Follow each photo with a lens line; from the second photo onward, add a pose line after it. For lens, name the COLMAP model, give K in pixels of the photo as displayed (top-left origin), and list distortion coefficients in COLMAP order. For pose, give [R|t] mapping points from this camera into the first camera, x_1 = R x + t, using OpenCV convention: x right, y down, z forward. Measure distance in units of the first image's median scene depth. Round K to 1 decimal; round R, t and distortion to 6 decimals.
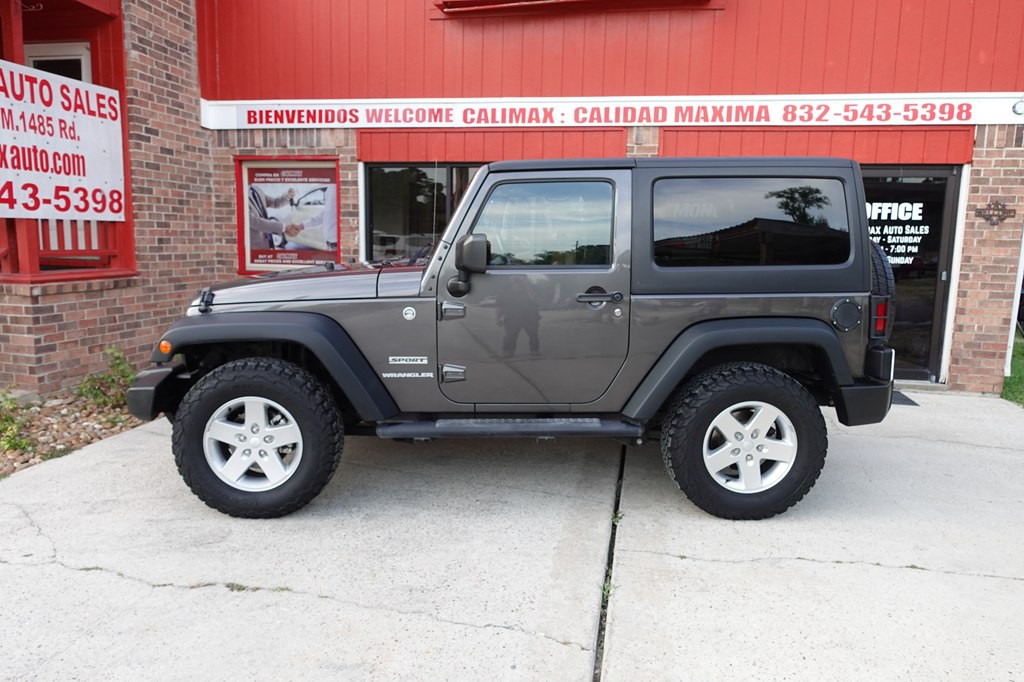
lens RADIAL K [[706.0, 0, 515.0], [0, 706.0, 341.2], [0, 0, 1]] dist [0.002352, -0.002698]
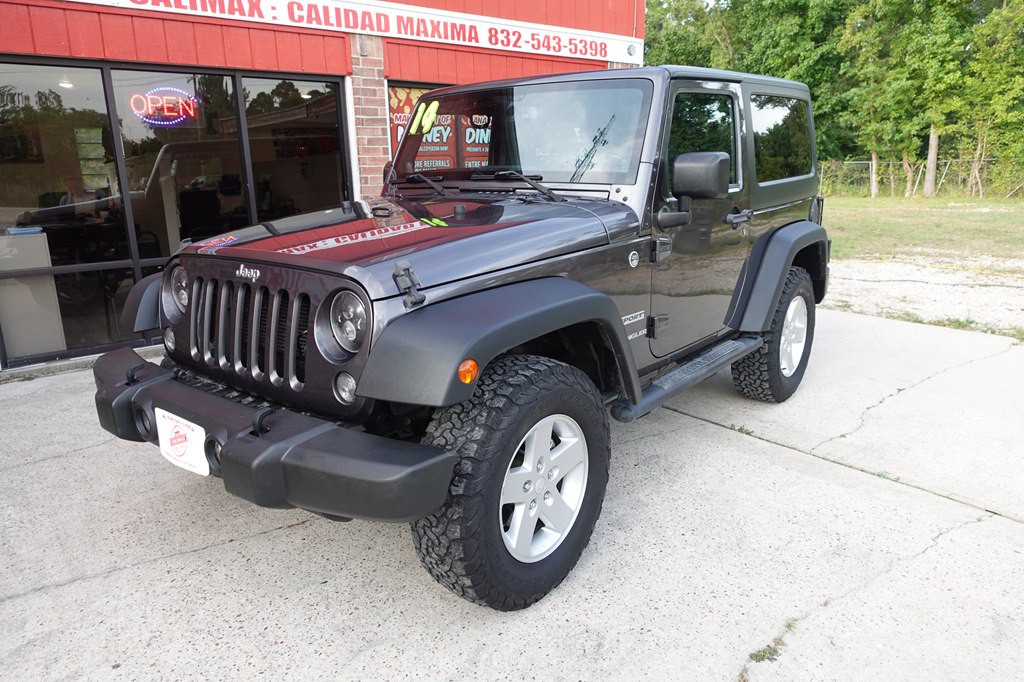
lens RADIAL K [[706.0, 0, 514.3], [0, 706.0, 341.2], [0, 0, 1]] dist [0.002352, -0.002698]
pose [[0.648073, -0.213279, 0.731104, -0.427760], [0.145372, 0.976978, 0.156144, -0.046944], [-0.747575, 0.005089, 0.664158, 0.299521]]
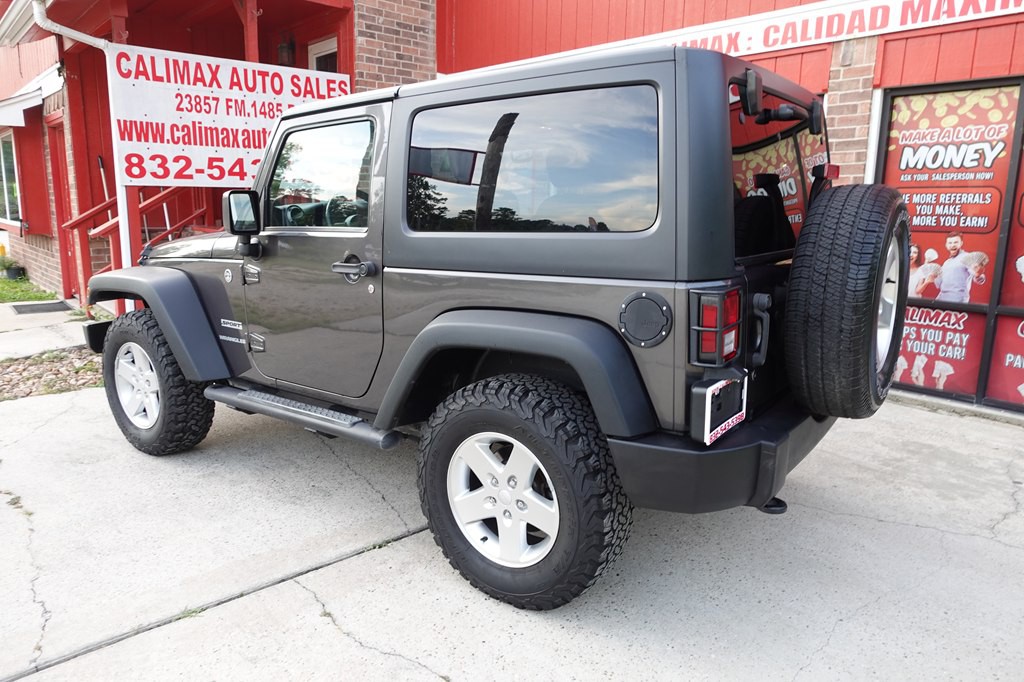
lens RADIAL K [[706.0, 0, 514.5], [0, 706.0, 342.4], [0, 0, 1]] dist [0.002352, -0.002698]
pose [[0.787592, 0.111769, -0.605975, 0.385892], [-0.086804, 0.993730, 0.070470, -0.025697], [0.610052, -0.002900, 0.792356, 0.245855]]
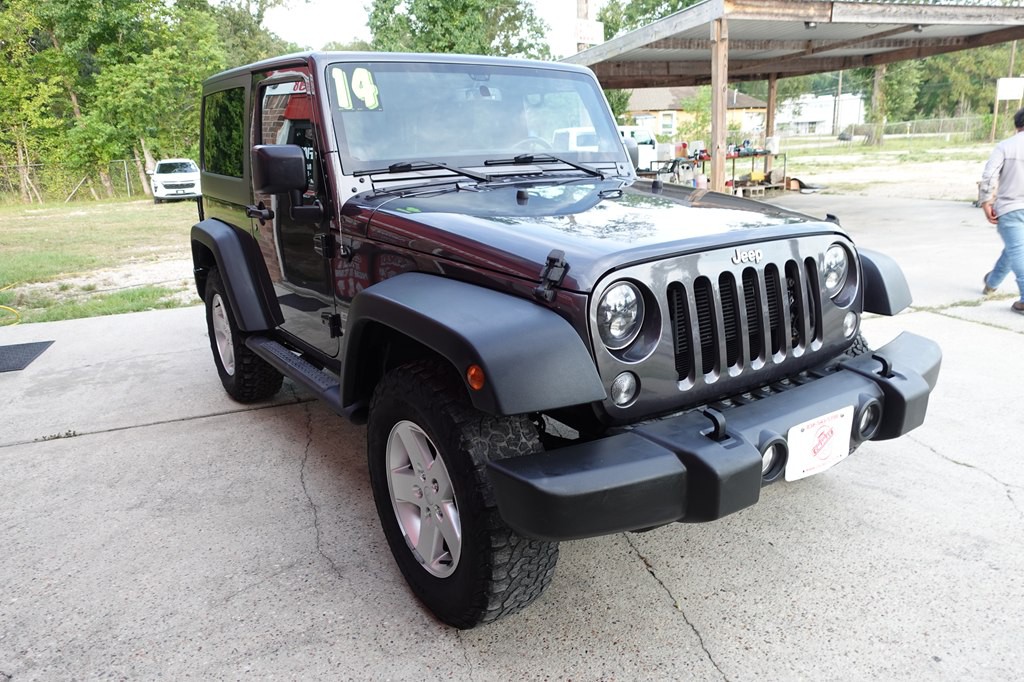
lens RADIAL K [[706.0, 0, 516.4], [0, 706.0, 340.0], [0, 0, 1]] dist [0.002352, -0.002698]
pose [[-0.537585, -0.224933, 0.812655, -0.459048], [0.149926, 0.922909, 0.354628, -0.135170], [-0.829774, 0.312480, -0.462419, 0.859840]]
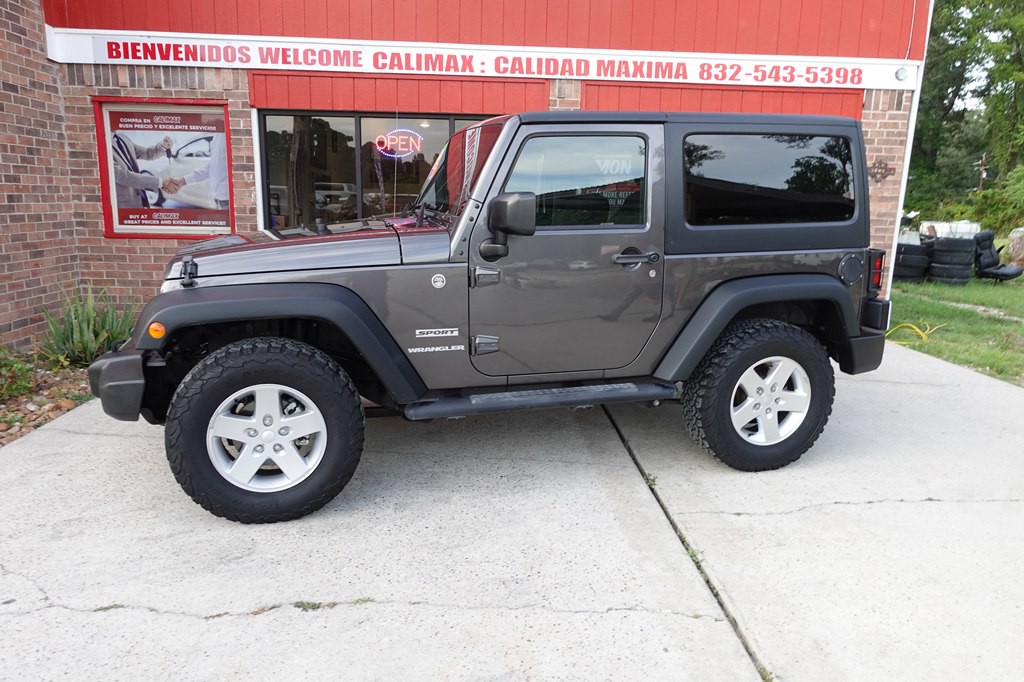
lens RADIAL K [[706.0, 0, 514.1], [0, 706.0, 342.9], [0, 0, 1]] dist [0.002352, -0.002698]
pose [[0.970052, -0.050566, 0.237575, -0.142542], [0.035565, 0.997118, 0.067012, -0.008644], [-0.240279, -0.056556, 0.969055, 0.051271]]
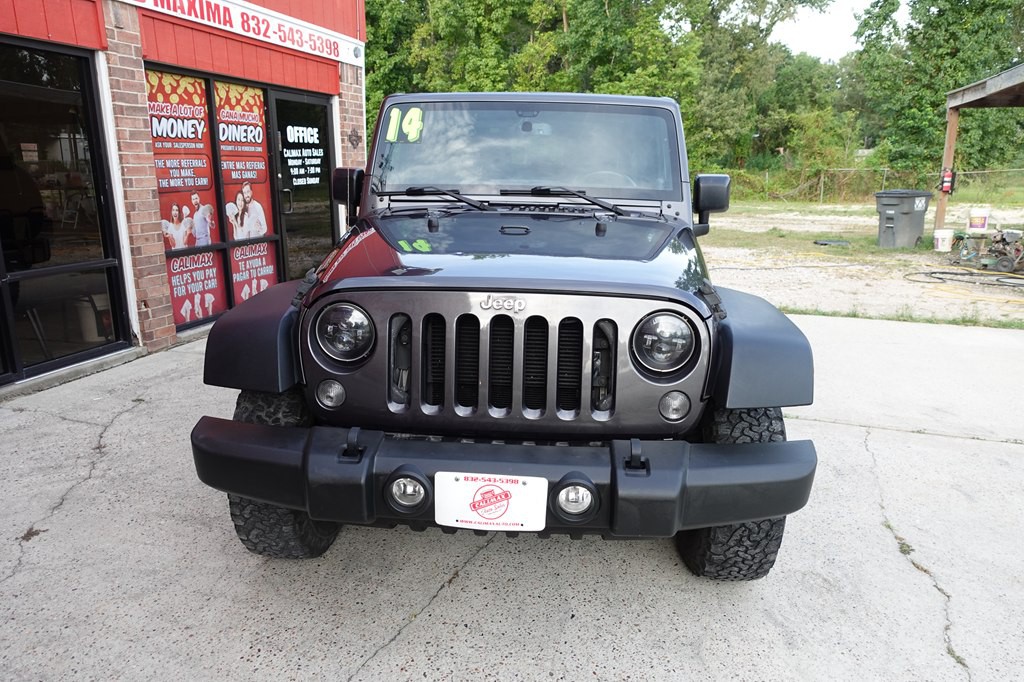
lens RADIAL K [[706.0, 0, 514.5], [0, 706.0, 341.6], [0, 0, 1]] dist [0.002352, -0.002698]
pose [[0.098110, -0.262378, 0.959965, -0.554837], [0.138985, 0.958778, 0.247849, -0.104608], [-0.985423, 0.109104, 0.130532, 0.579297]]
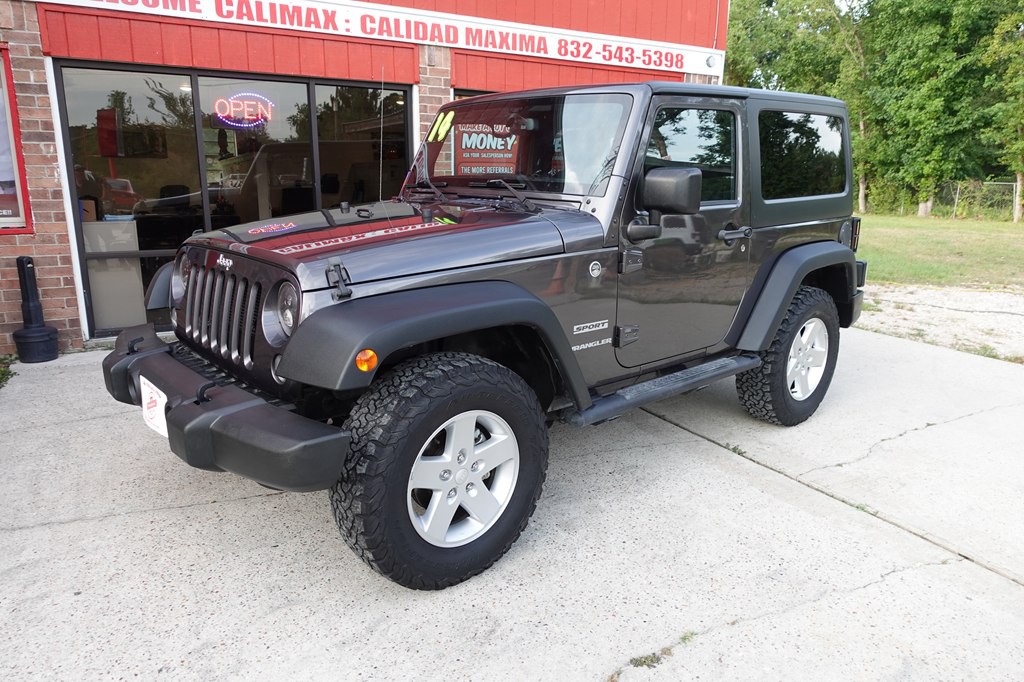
lens RADIAL K [[706.0, 0, 514.1], [0, 706.0, 341.8], [0, 0, 1]] dist [0.002352, -0.002698]
pose [[0.765799, -0.157755, 0.623431, -0.379927], [0.098401, 0.986773, 0.128825, -0.035752], [-0.635507, -0.037307, 0.771193, 0.225294]]
